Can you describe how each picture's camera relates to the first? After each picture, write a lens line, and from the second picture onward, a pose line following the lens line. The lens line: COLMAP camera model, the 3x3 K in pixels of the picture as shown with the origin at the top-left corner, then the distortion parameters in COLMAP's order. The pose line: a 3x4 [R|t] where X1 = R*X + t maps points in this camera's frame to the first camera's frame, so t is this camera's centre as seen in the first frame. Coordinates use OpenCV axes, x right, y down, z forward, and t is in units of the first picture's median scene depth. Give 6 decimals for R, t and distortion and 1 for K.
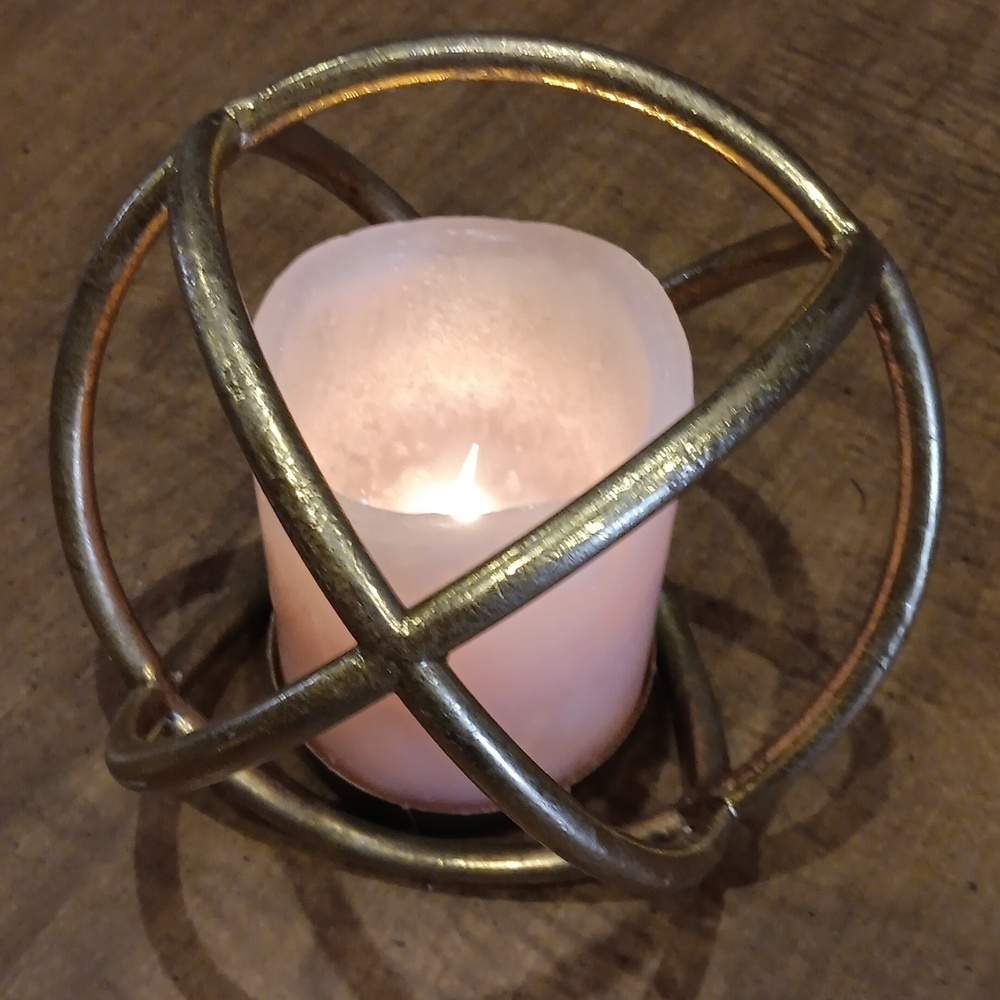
lens RADIAL K [[1631.3, 0, 499.7], [0, 1631.3, 533.5], [0, 0, 1]] dist [0.037703, 0.000000]
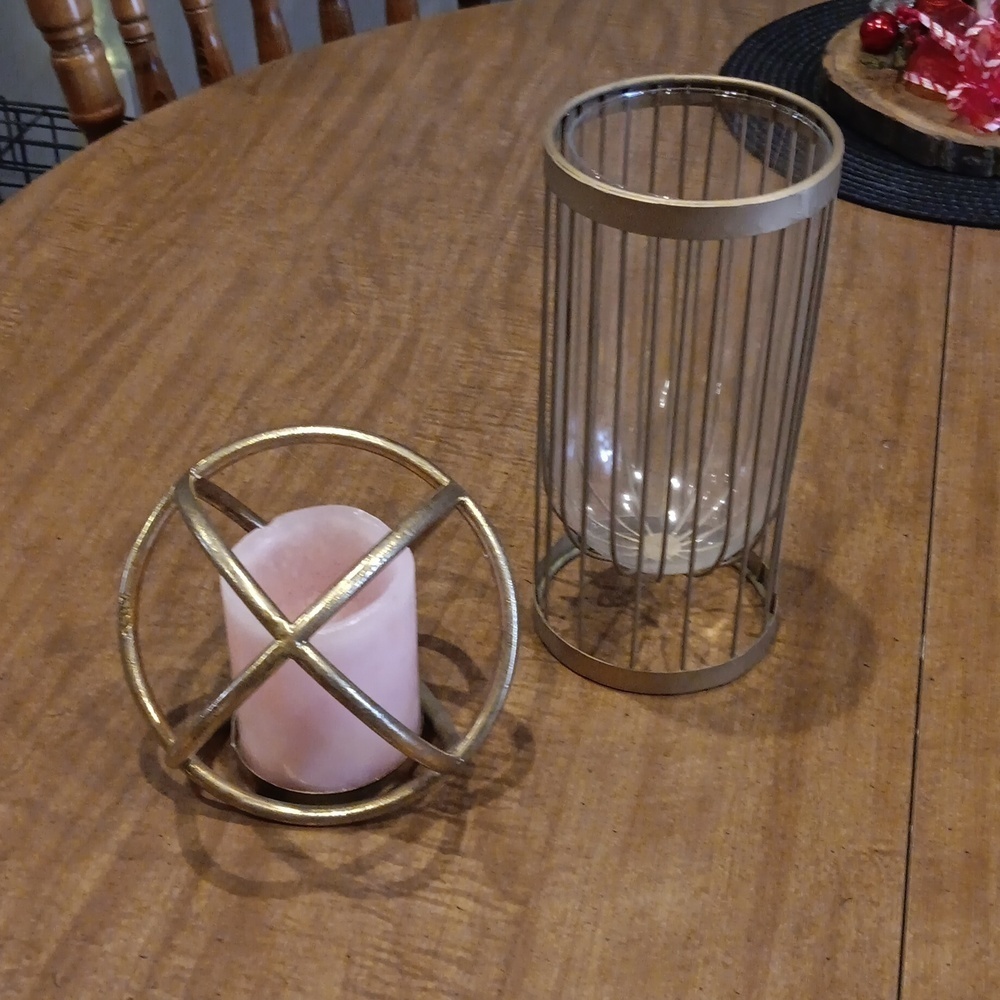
lens RADIAL K [[1631.3, 0, 490.6], [0, 1631.3, 498.4], [0, 0, 1]] dist [0.037703, 0.000000]
pose [[0.946469, -0.214952, 0.240816, -0.351748], [0.278176, 0.921602, -0.270680, 0.489358], [-0.163753, 0.323180, 0.932062, -1.111700]]
